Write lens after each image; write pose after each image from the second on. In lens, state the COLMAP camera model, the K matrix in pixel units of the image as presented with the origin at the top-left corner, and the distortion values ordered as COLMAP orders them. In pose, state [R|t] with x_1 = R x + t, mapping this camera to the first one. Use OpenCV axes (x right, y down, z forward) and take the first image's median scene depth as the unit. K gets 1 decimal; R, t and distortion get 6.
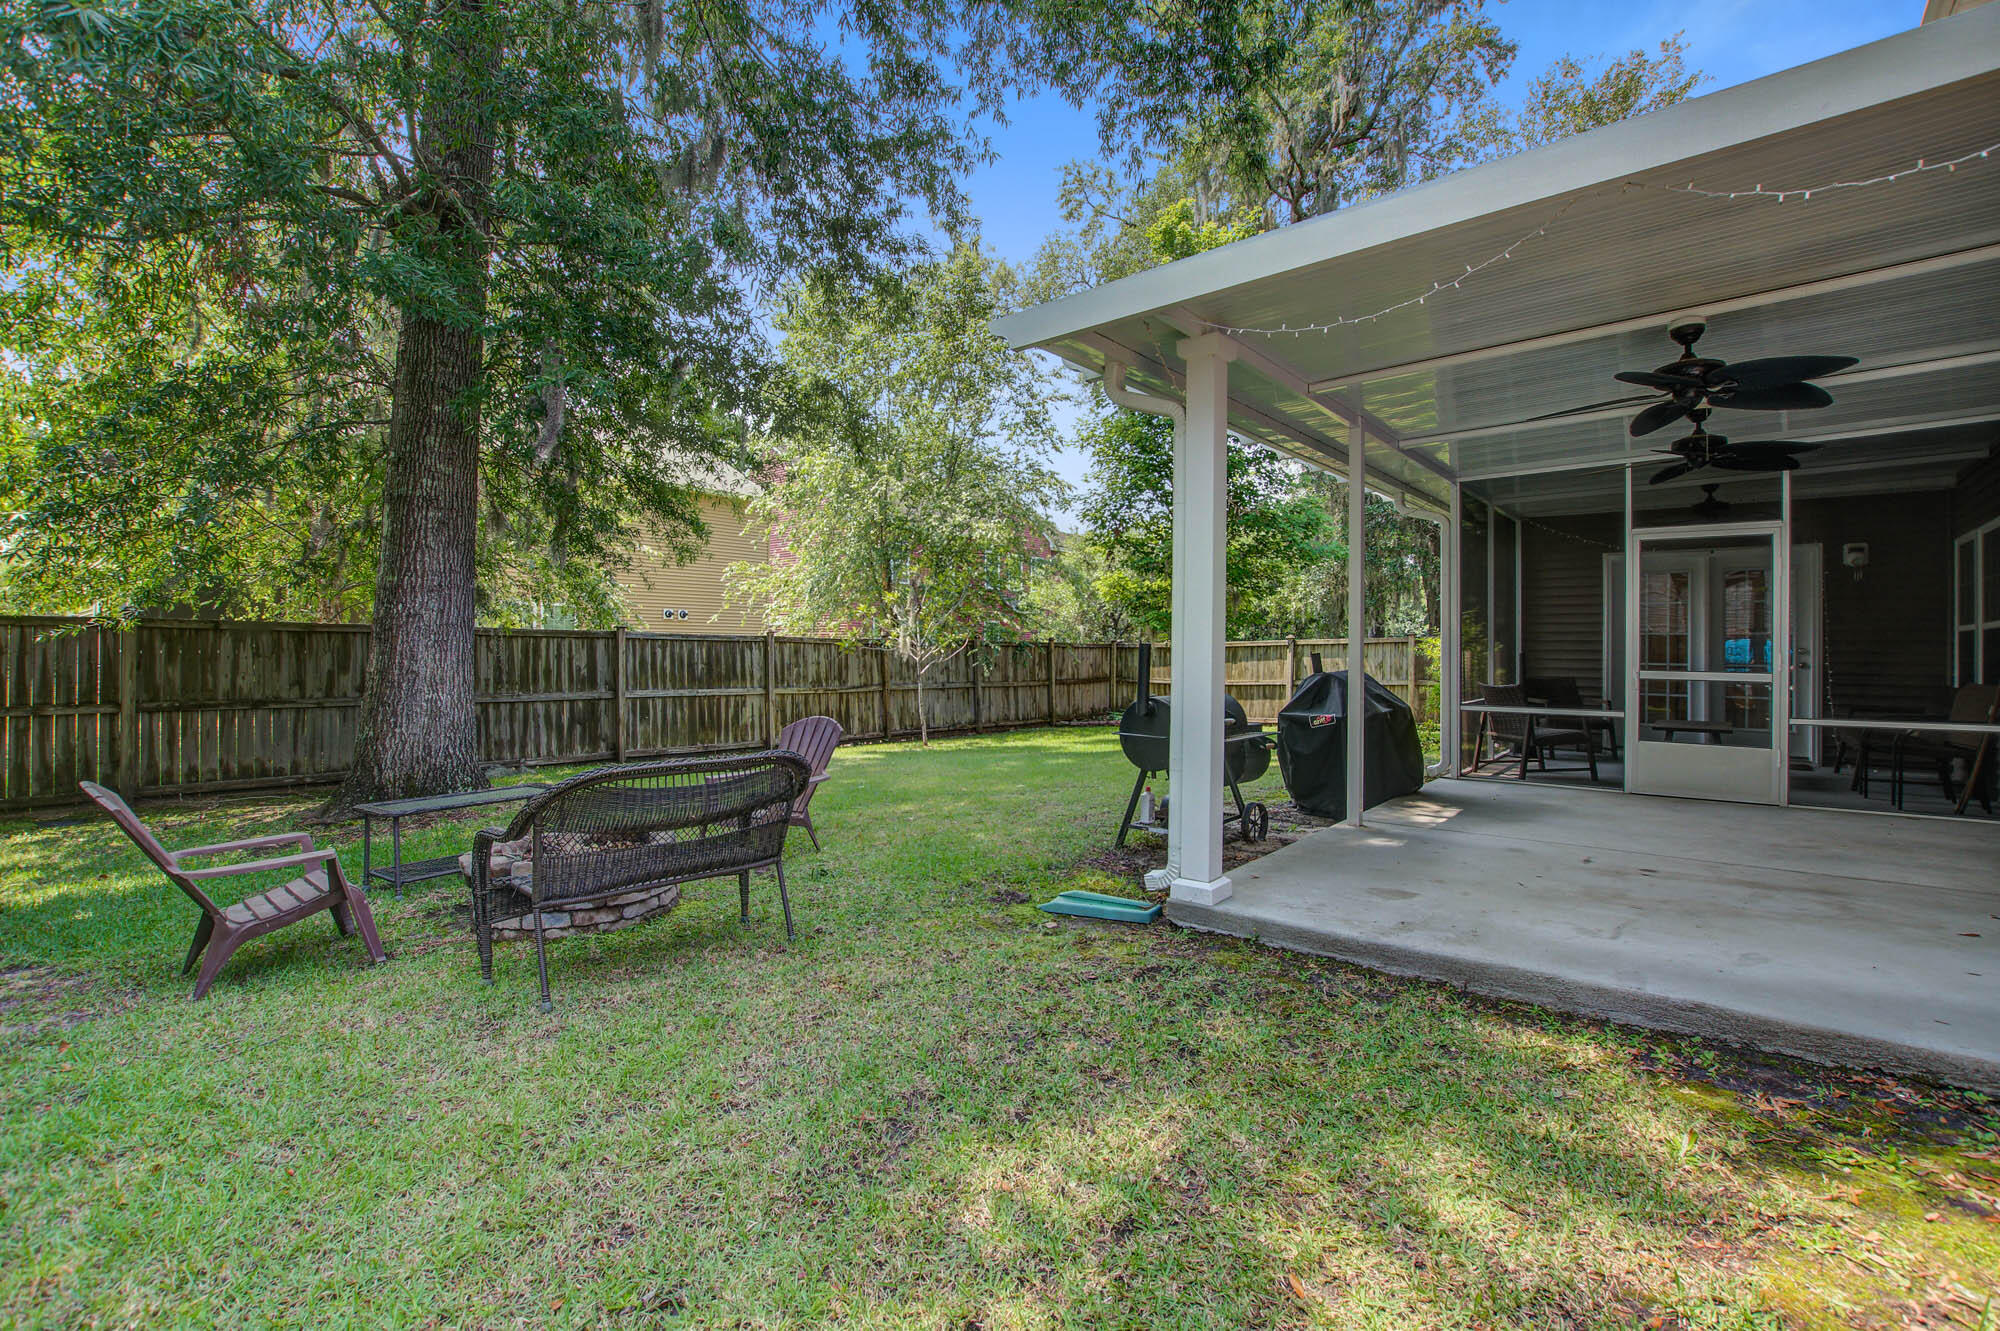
lens RADIAL K [[908.9, 0, 1001.1], [0, 908.9, 666.1], [0, 0, 1]] dist [-0.001683, -0.000126]
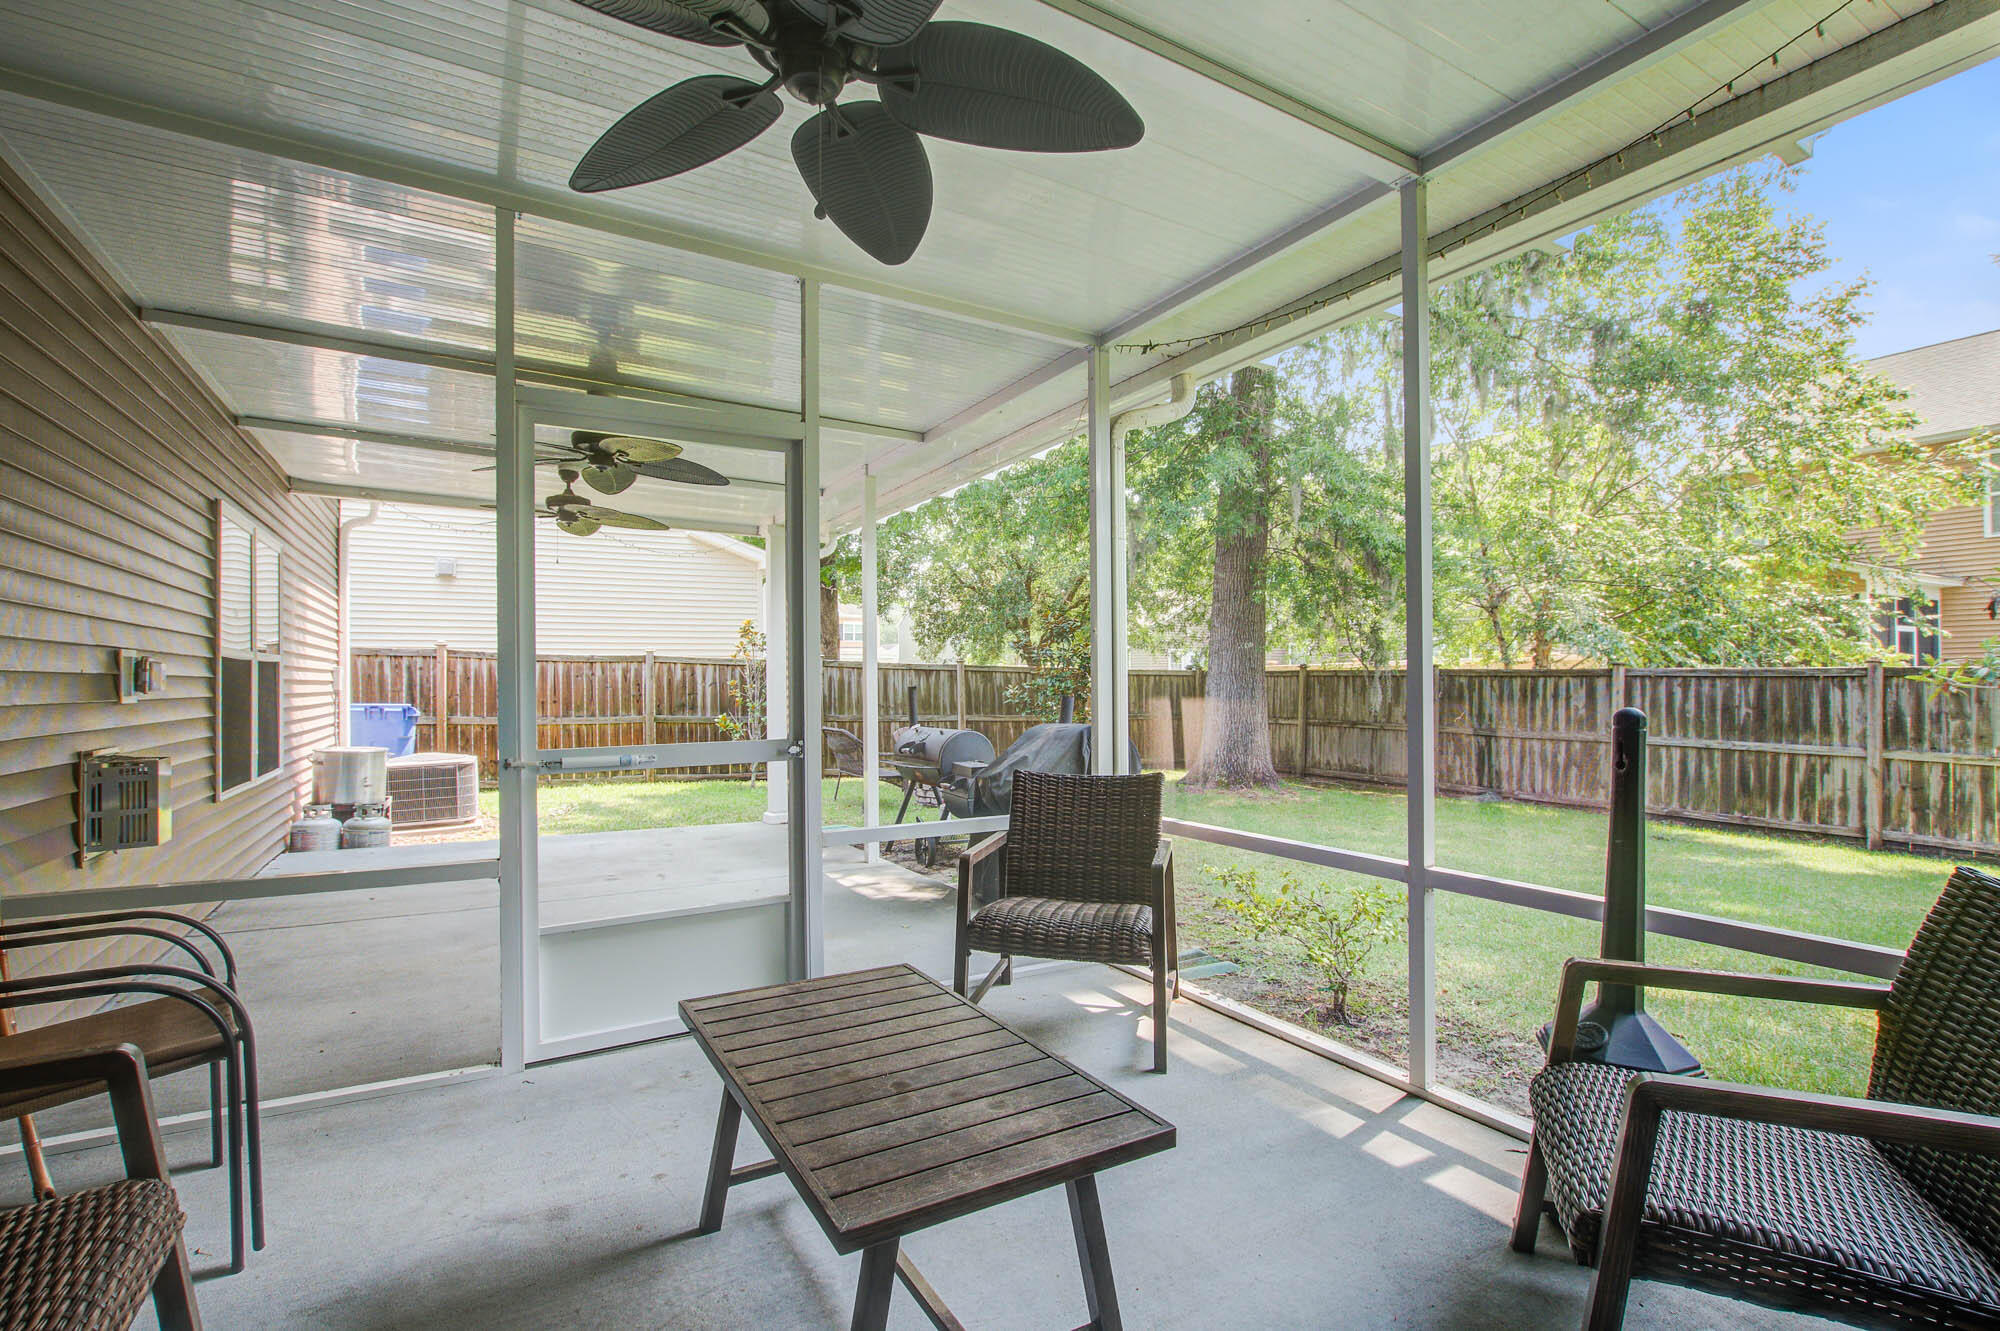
lens RADIAL K [[908.9, 0, 999.2], [0, 908.9, 672.9], [0, 0, 1]] dist [-0.001683, -0.000126]
pose [[-0.325509, -0.004607, -0.945528, 0.644876], [-0.003626, 0.999987, -0.003624, -0.029194], [0.945532, 0.002249, -0.325521, 0.734266]]
